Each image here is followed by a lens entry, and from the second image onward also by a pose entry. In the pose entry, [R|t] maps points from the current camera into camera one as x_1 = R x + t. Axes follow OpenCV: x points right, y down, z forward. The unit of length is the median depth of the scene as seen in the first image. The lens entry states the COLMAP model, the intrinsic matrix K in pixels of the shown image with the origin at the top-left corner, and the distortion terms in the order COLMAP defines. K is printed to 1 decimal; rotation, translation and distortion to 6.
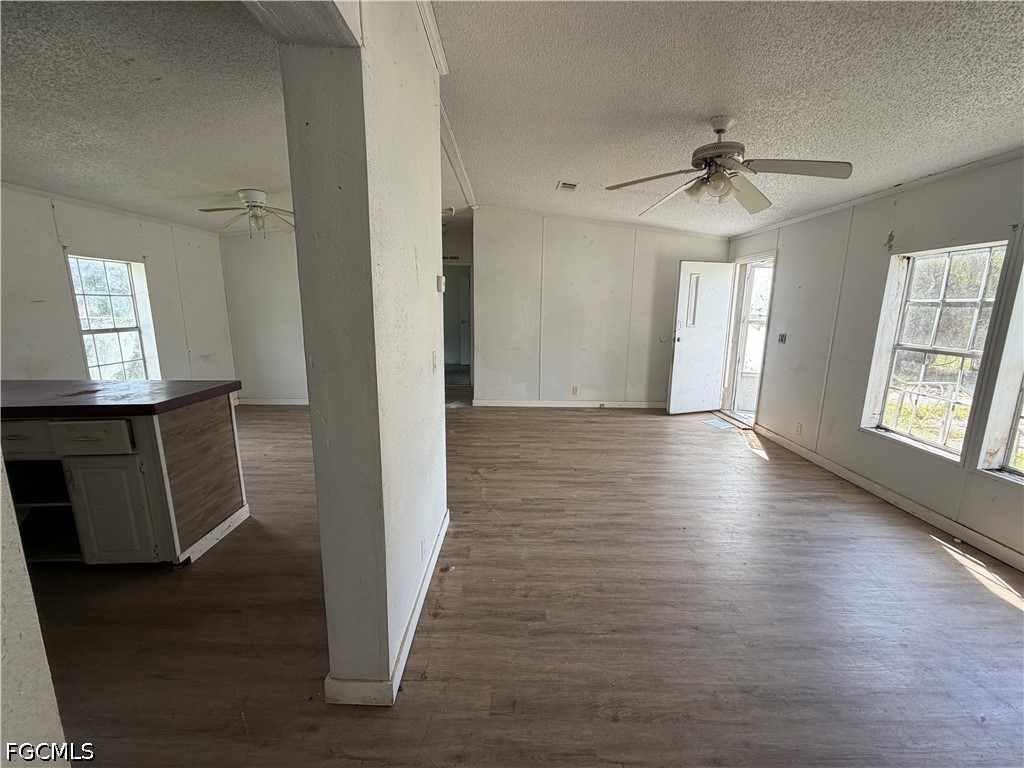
lens RADIAL K [[408.5, 0, 511.1], [0, 408.5, 383.2], [0, 0, 1]] dist [0.000859, 0.000027]
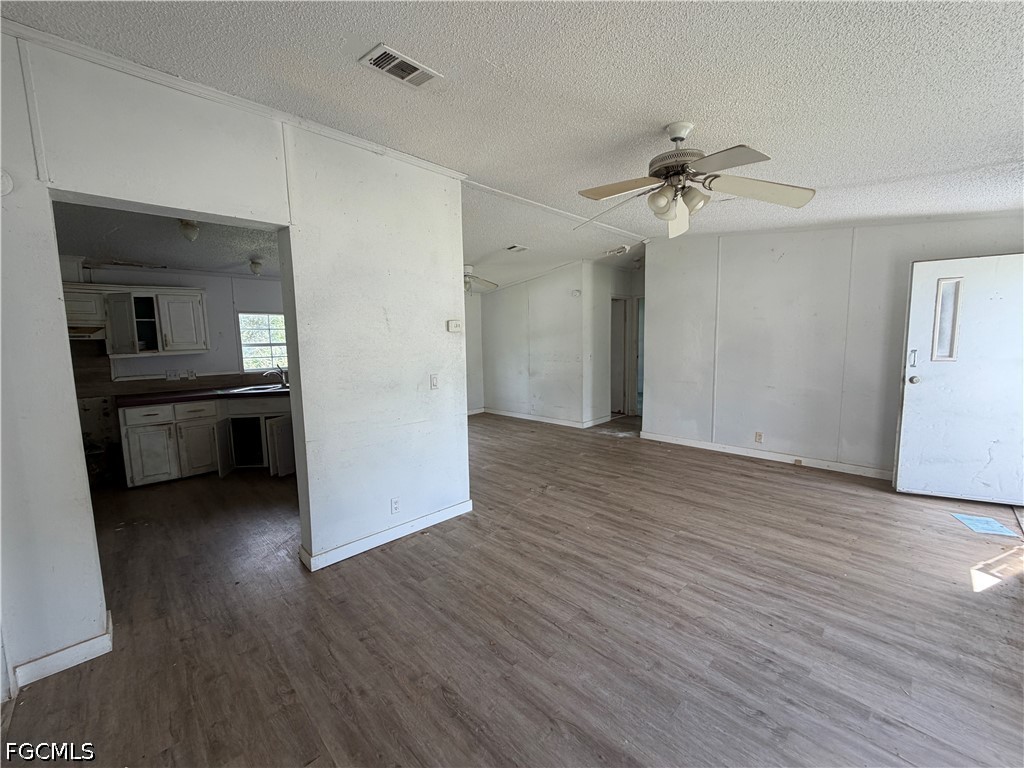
lens RADIAL K [[408.5, 0, 510.0], [0, 408.5, 383.4], [0, 0, 1]] dist [0.000859, 0.000027]
pose [[0.704431, 0.052535, -0.707825, 0.703877], [-0.104471, 0.994070, -0.030189, -0.022321], [0.702042, 0.095213, 0.705742, 0.134467]]
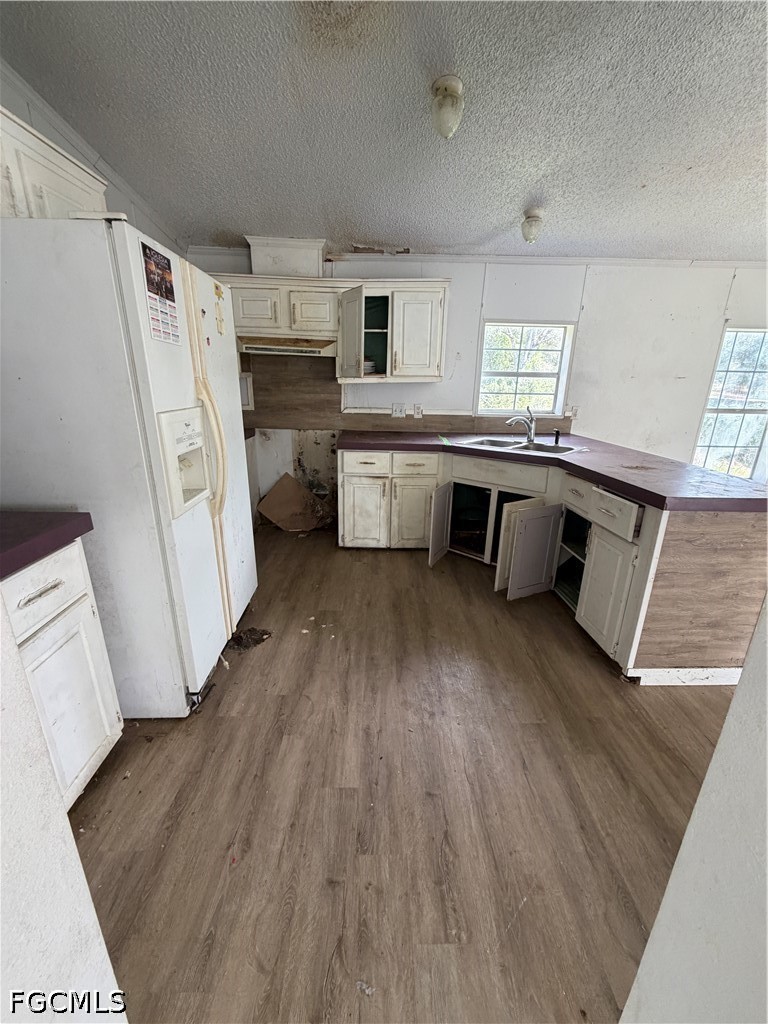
lens RADIAL K [[408.5, 0, 383.7], [0, 408.5, 510.3], [0, 0, 1]] dist [0.000859, 0.000027]
pose [[0.021987, 0.297717, -0.954401, -0.061492], [-0.204894, 0.935710, 0.287167, -0.026990], [0.978537, 0.189237, 0.081574, 0.241726]]
